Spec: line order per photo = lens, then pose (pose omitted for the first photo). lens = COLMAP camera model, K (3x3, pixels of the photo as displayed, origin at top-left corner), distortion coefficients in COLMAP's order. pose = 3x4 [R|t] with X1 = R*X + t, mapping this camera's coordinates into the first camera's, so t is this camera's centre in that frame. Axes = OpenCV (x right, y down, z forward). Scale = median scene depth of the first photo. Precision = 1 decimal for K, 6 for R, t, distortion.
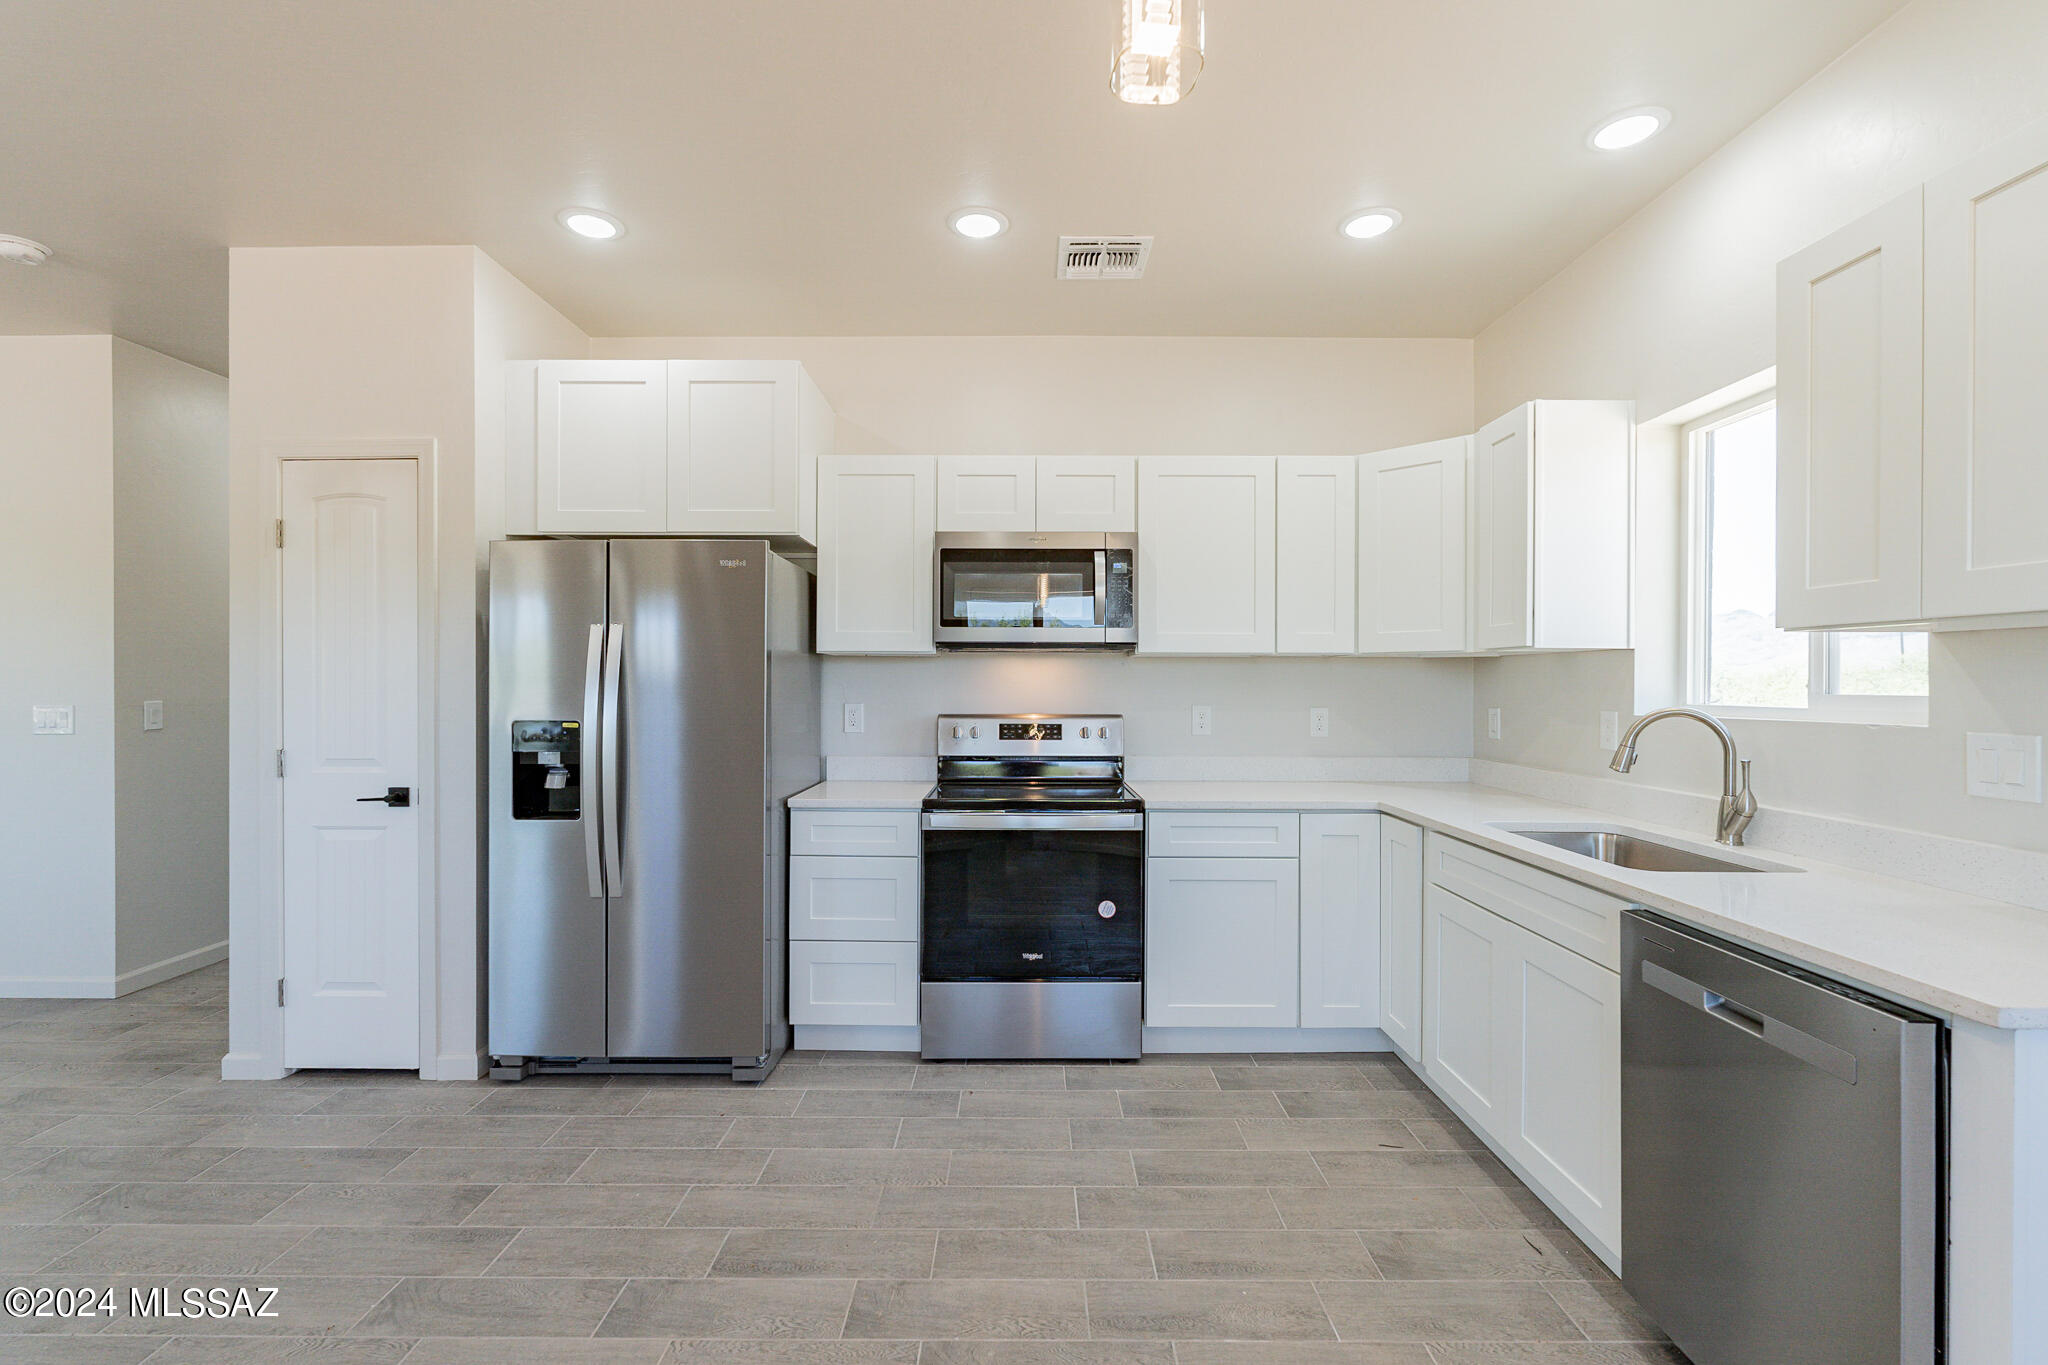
lens RADIAL K [[893.1, 0, 1027.1], [0, 893.1, 680.9], [0, 0, 1]] dist [-0.007850, 0.001060]
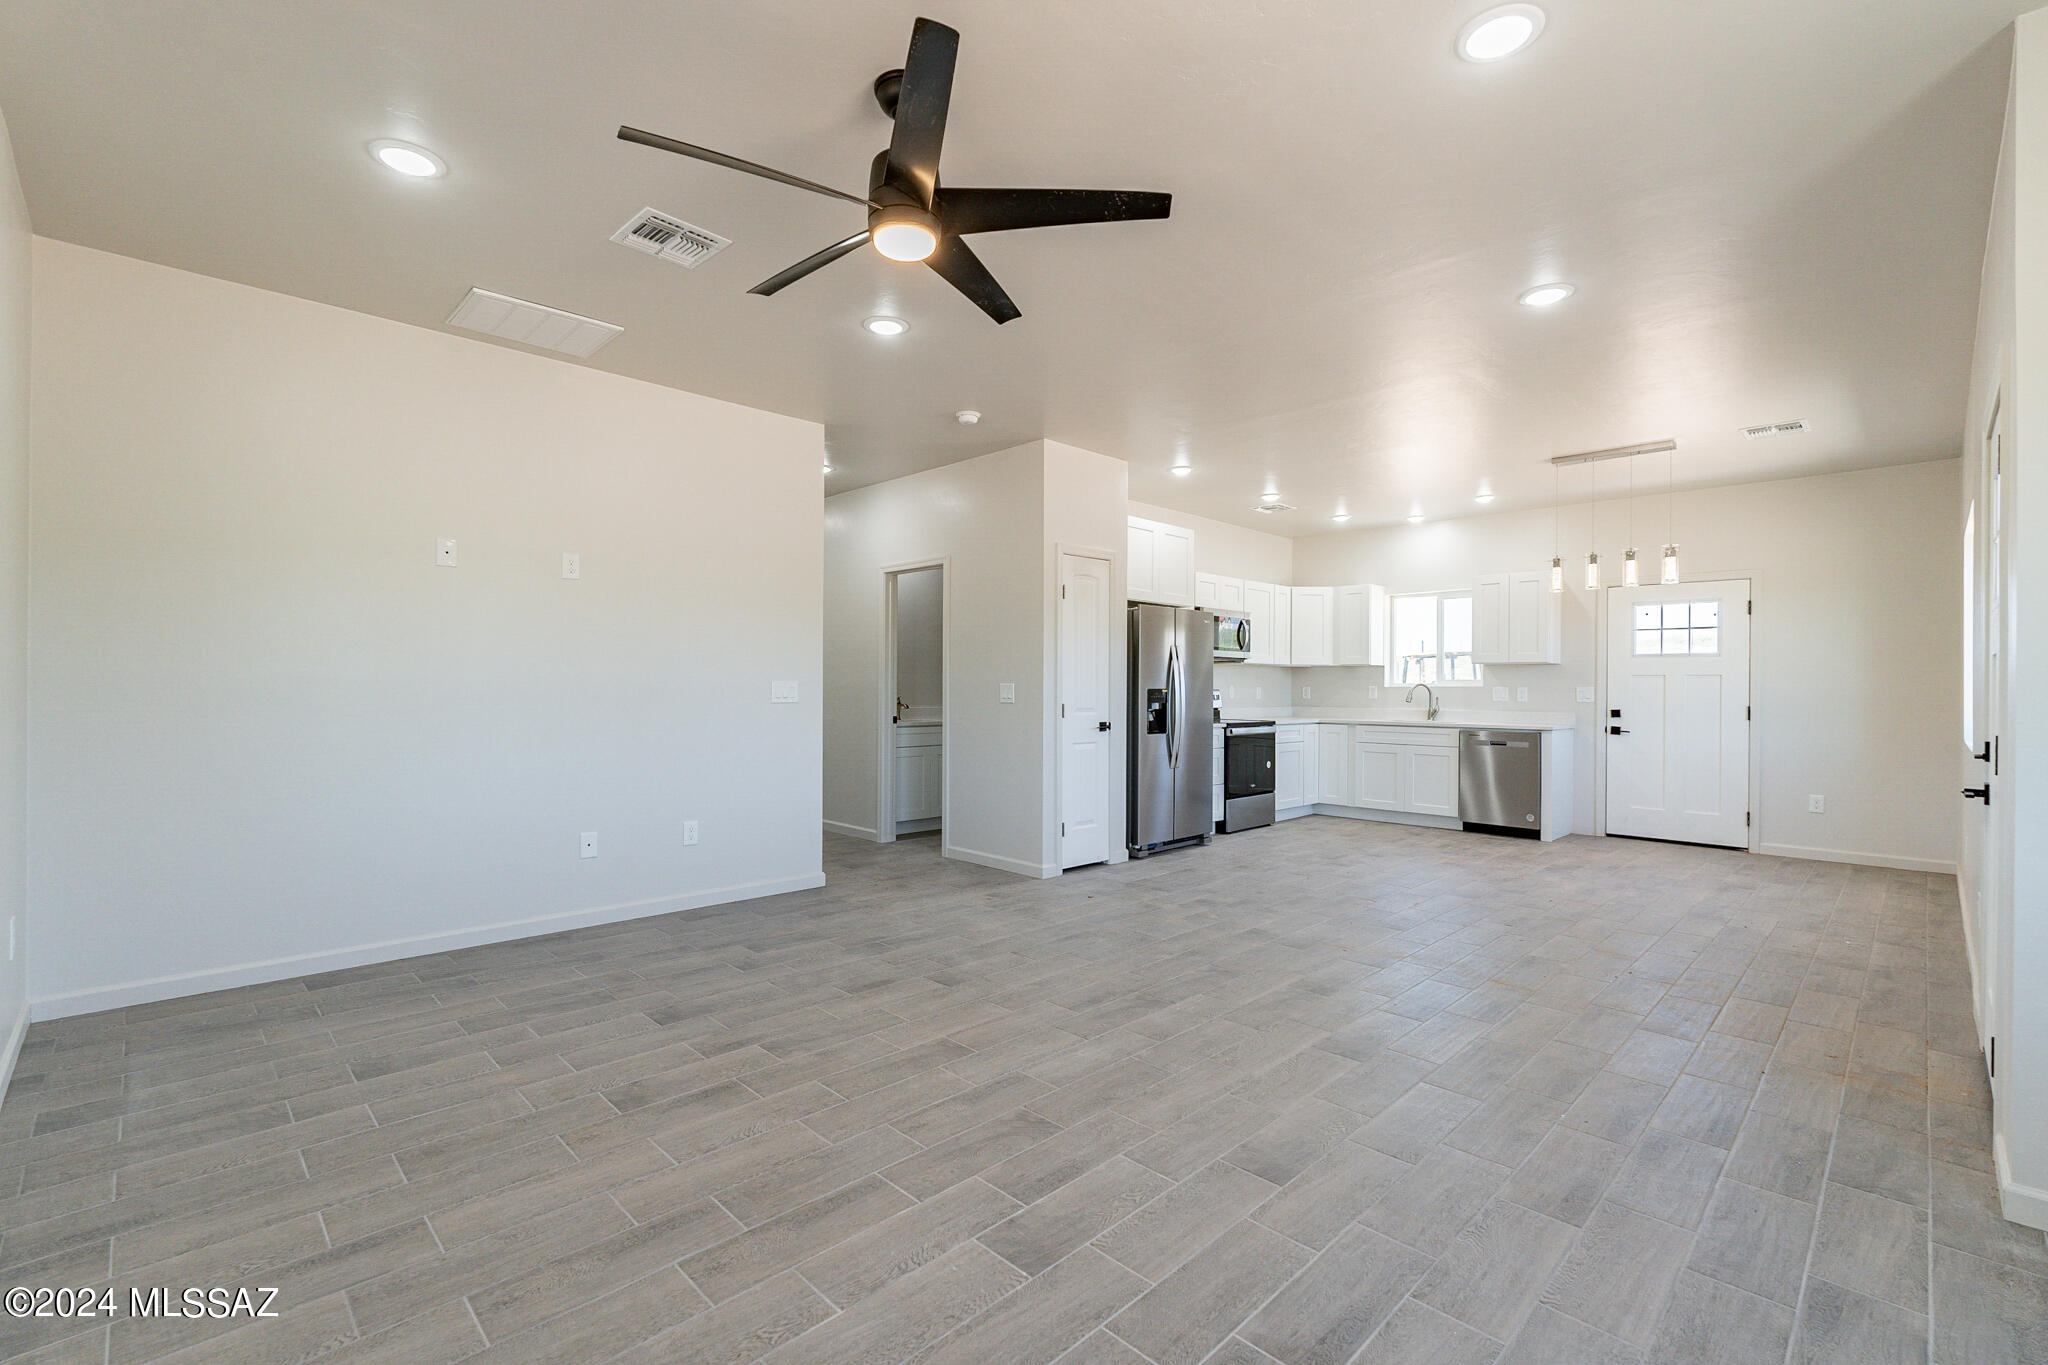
lens RADIAL K [[893.1, 0, 1037.4], [0, 893.1, 684.4], [0, 0, 1]] dist [-0.007850, 0.001060]
pose [[0.703385, 0.005407, 0.710789, -2.238567], [-0.009147, 0.999957, 0.001446, 0.032348], [-0.710750, -0.007519, 0.703404, -0.322001]]
